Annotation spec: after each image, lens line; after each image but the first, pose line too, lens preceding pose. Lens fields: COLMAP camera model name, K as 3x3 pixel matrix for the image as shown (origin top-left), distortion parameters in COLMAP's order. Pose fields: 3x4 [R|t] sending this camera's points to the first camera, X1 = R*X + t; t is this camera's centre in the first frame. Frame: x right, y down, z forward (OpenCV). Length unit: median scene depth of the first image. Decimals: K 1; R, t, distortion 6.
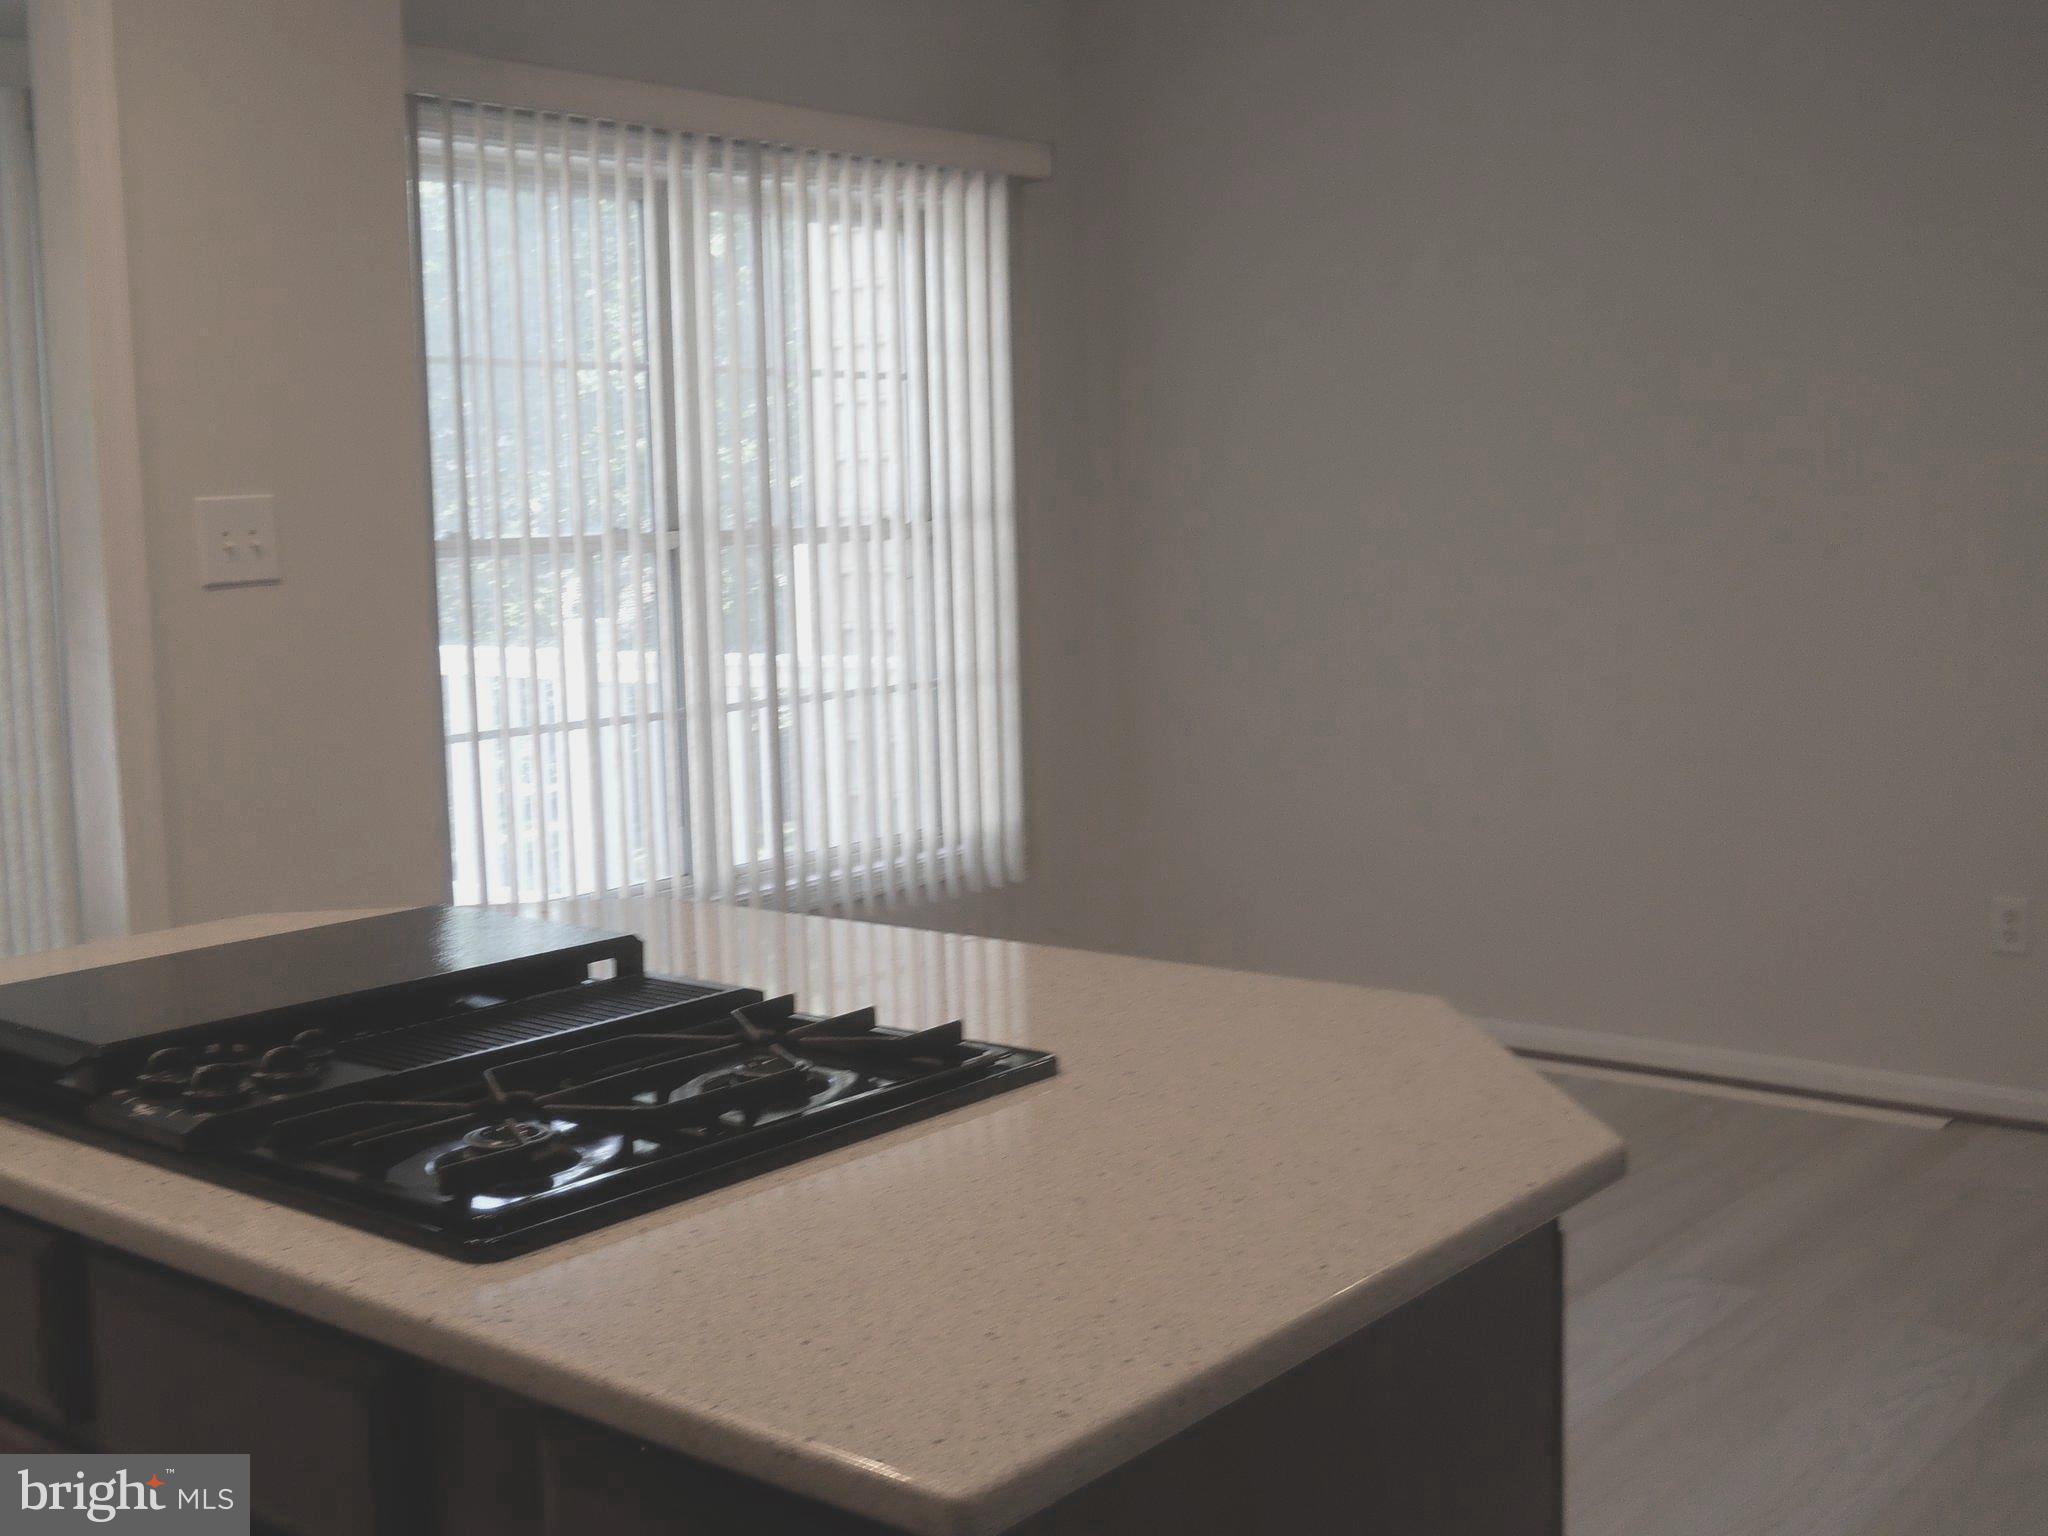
lens RADIAL K [[2221.9, 0, 1024.0], [0, 2221.9, 768.0], [0, 0, 1]] dist [-0.002452, 0.003183]
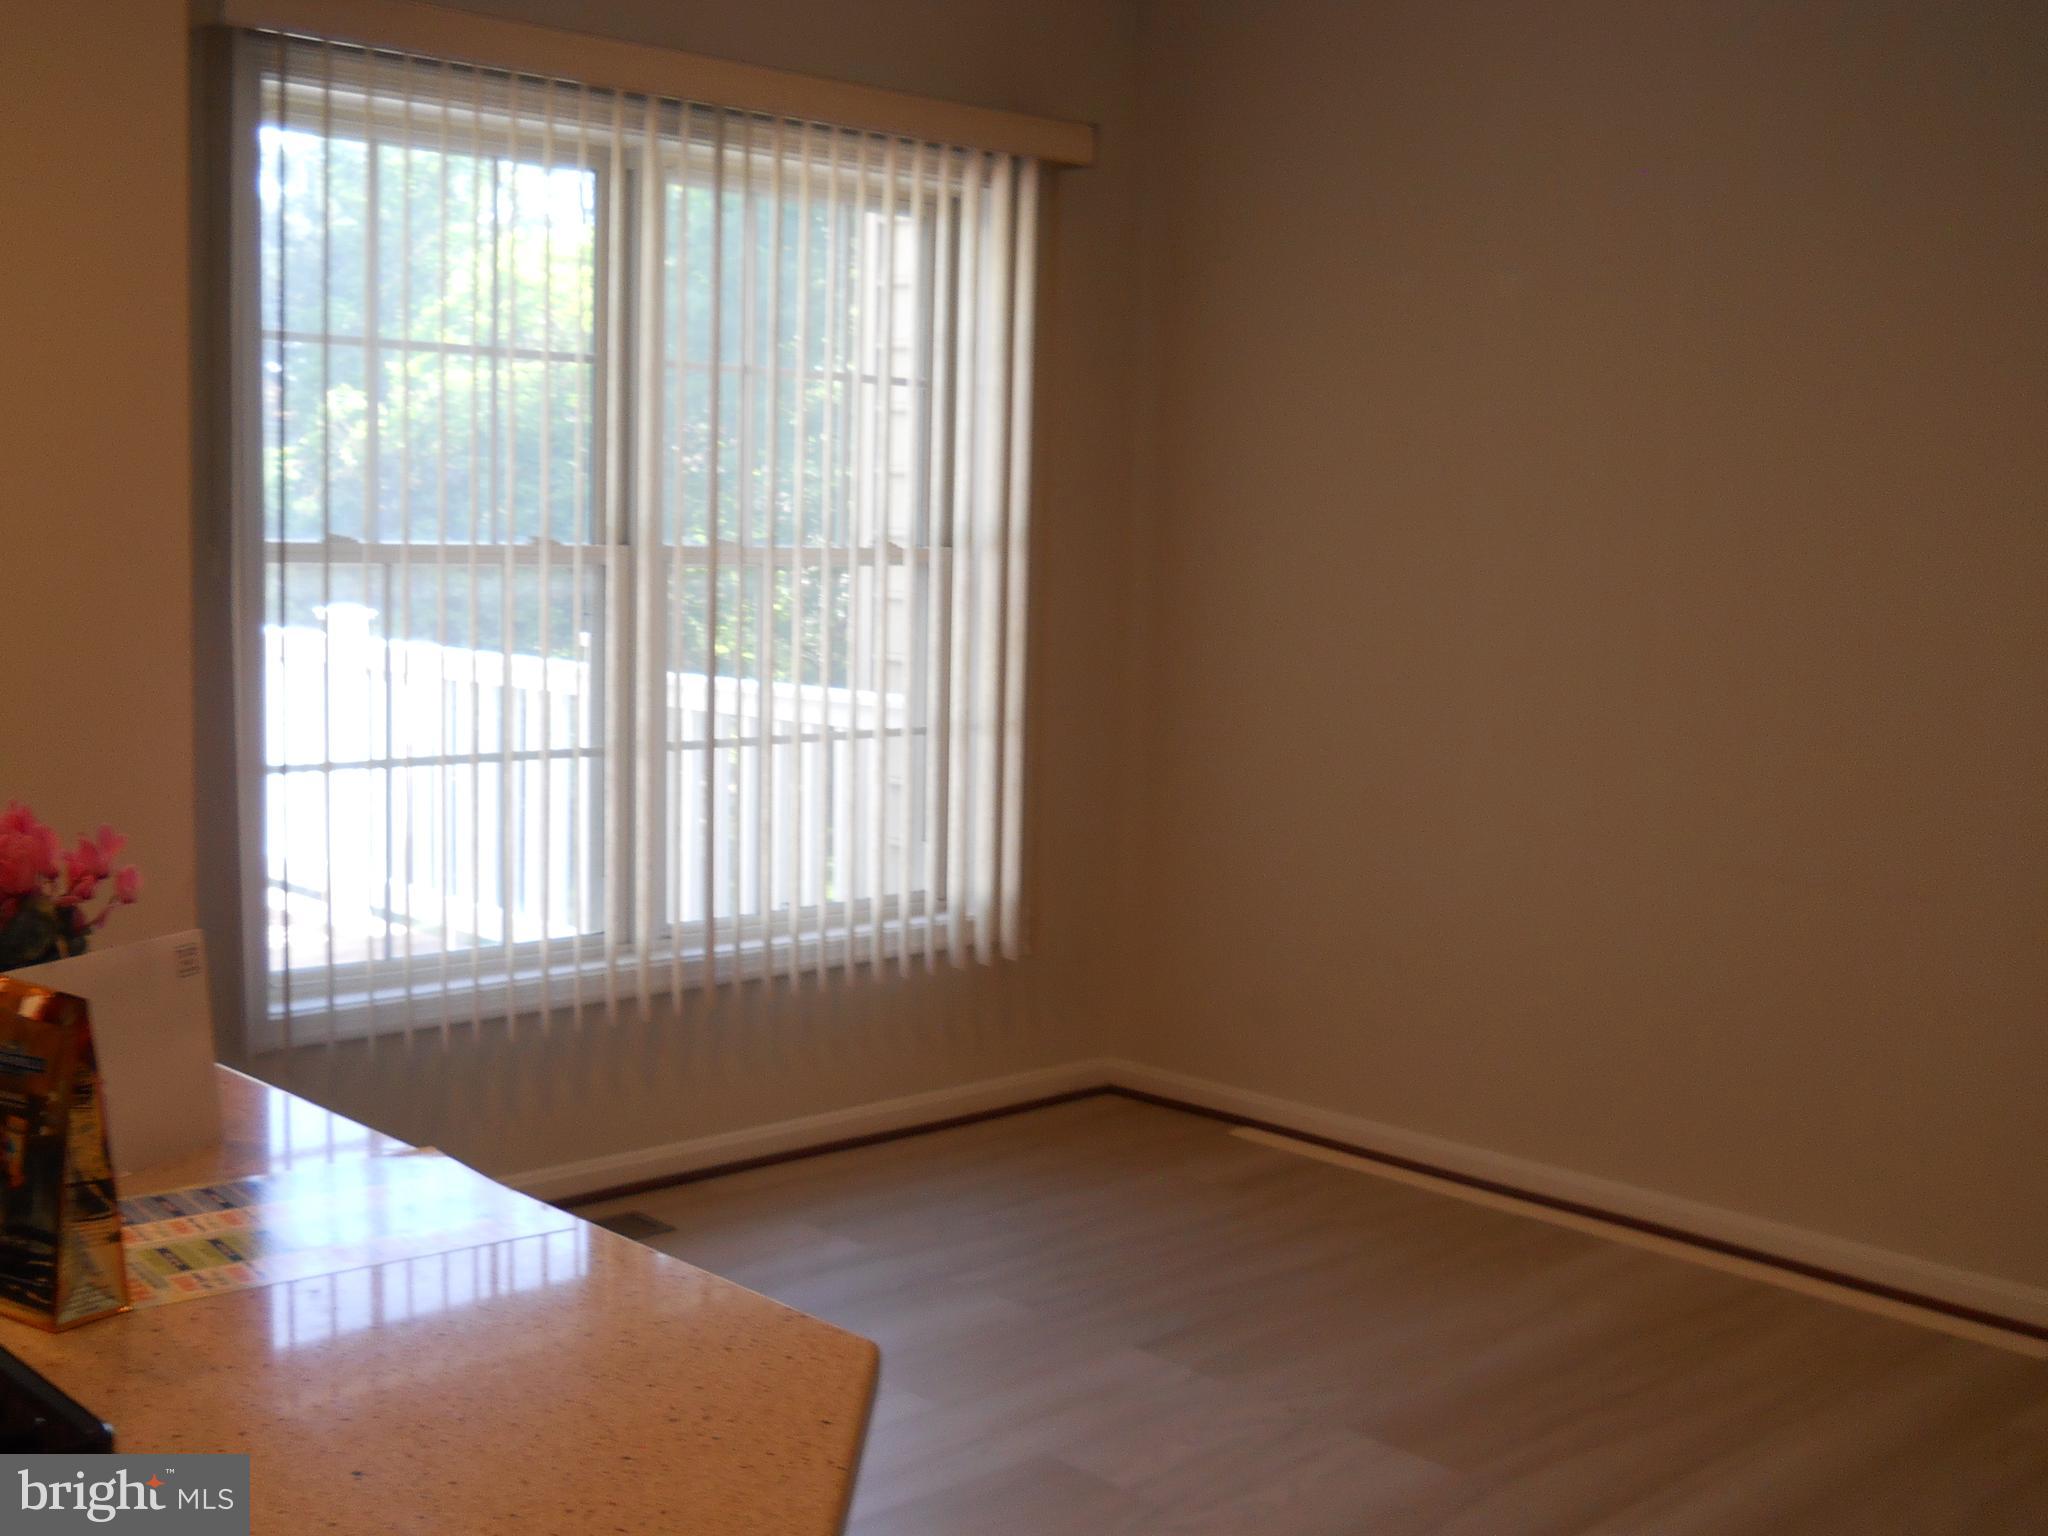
lens RADIAL K [[2252.8, 0, 1024.0], [0, 2252.8, 768.0], [0, 0, 1]] dist [0.016633, 0.005167]
pose [[0.991770, 0.055222, -0.115513, 0.102200], [-0.056733, 0.998341, -0.009826, -0.016117], [0.114778, 0.016298, 0.993257, 0.113719]]
